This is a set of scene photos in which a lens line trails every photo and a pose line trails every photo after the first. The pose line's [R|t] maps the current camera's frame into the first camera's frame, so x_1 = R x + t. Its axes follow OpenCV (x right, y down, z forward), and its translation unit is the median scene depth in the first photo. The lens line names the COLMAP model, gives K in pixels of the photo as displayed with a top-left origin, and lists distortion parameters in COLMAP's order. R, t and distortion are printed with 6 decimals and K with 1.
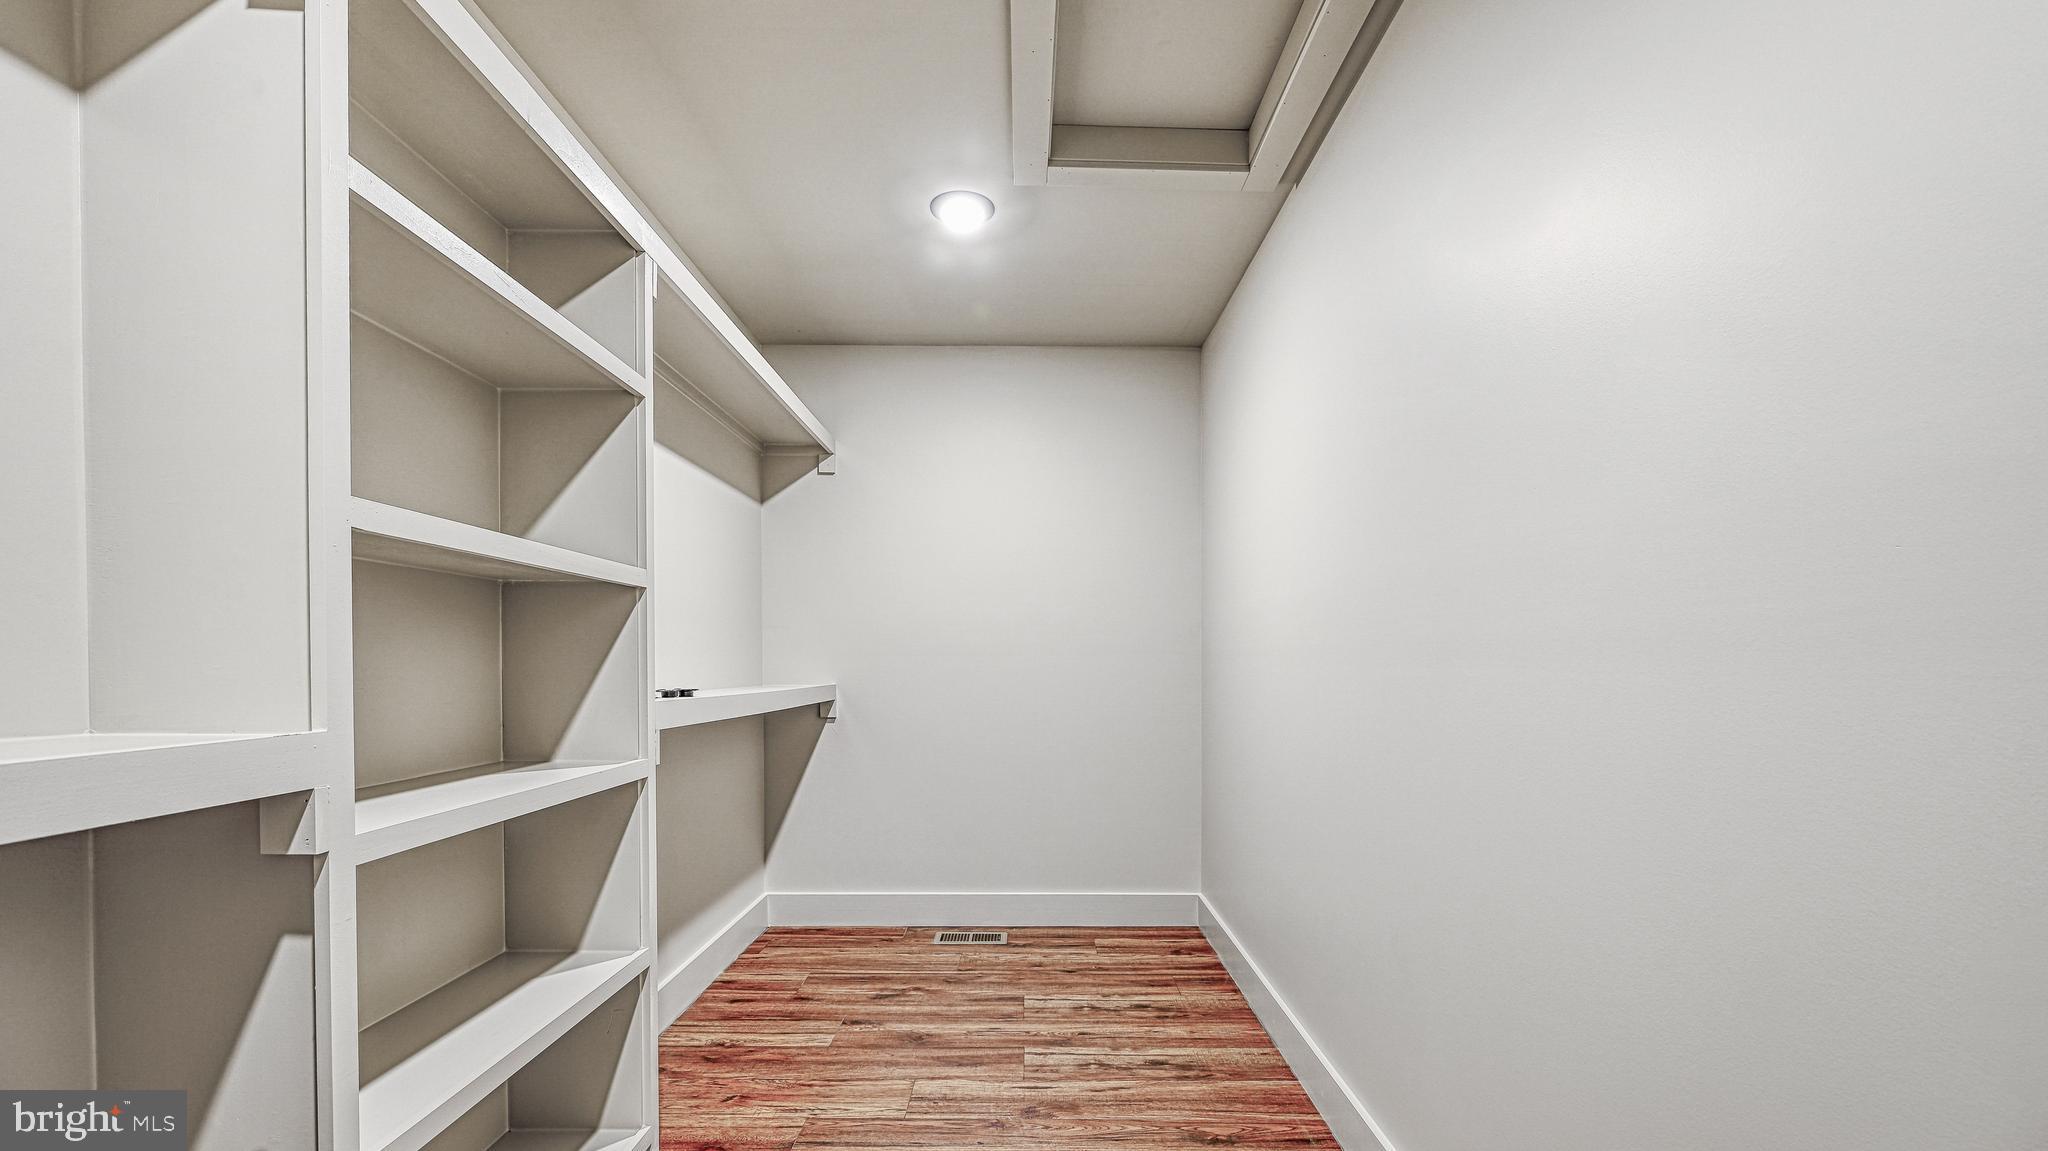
lens RADIAL K [[841.2, 0, 1019.3], [0, 841.2, 666.7], [0, 0, 1]] dist [-0.000404, 0.000080]
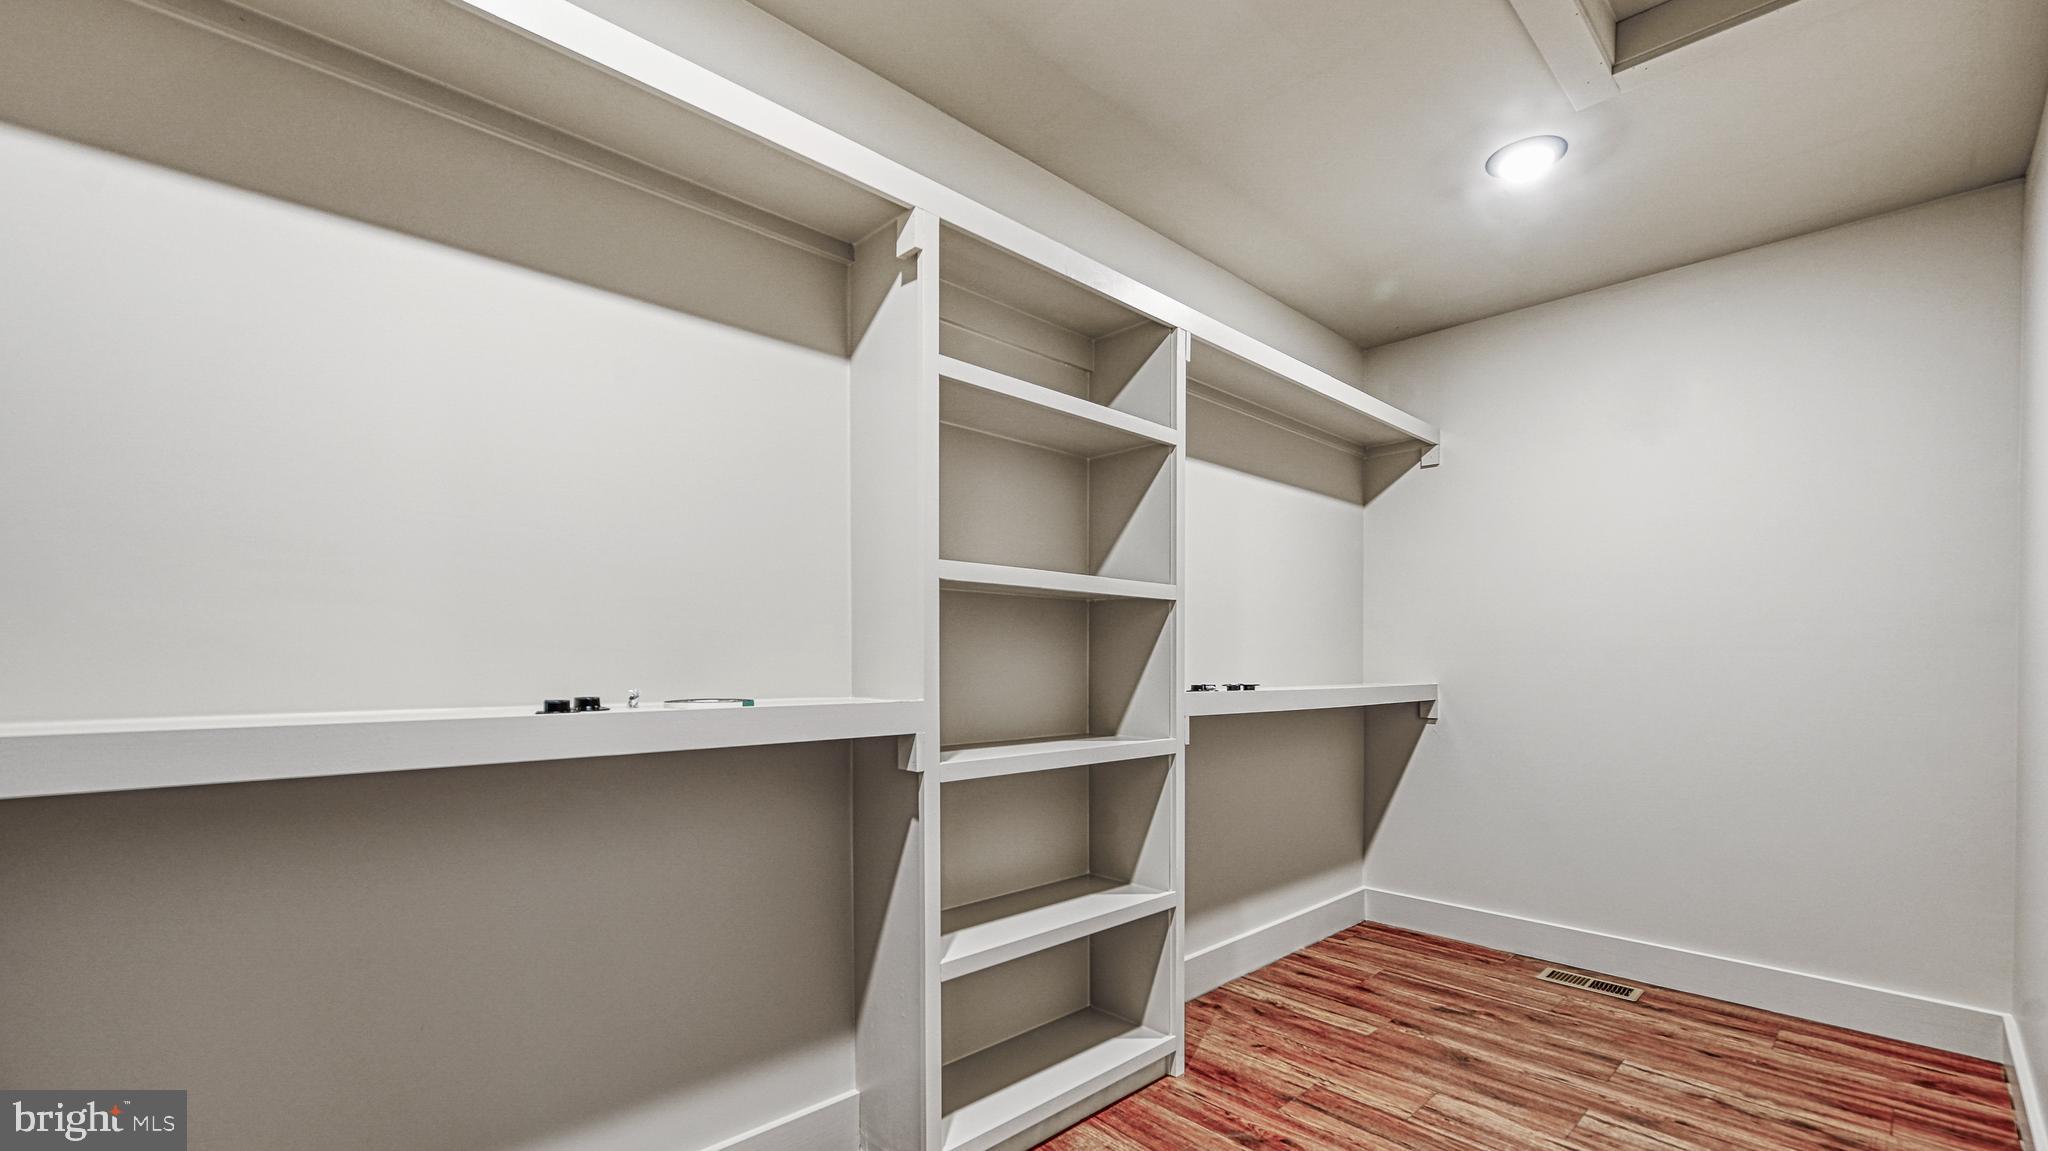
lens RADIAL K [[841.2, 0, 1019.3], [0, 841.2, 666.7], [0, 0, 1]] dist [-0.000404, 0.000080]
pose [[0.690823, 0.006376, -0.722996, 0.196665], [-0.005692, 0.999978, 0.003379, 0.000767], [0.723001, 0.001781, 0.690844, -0.013013]]
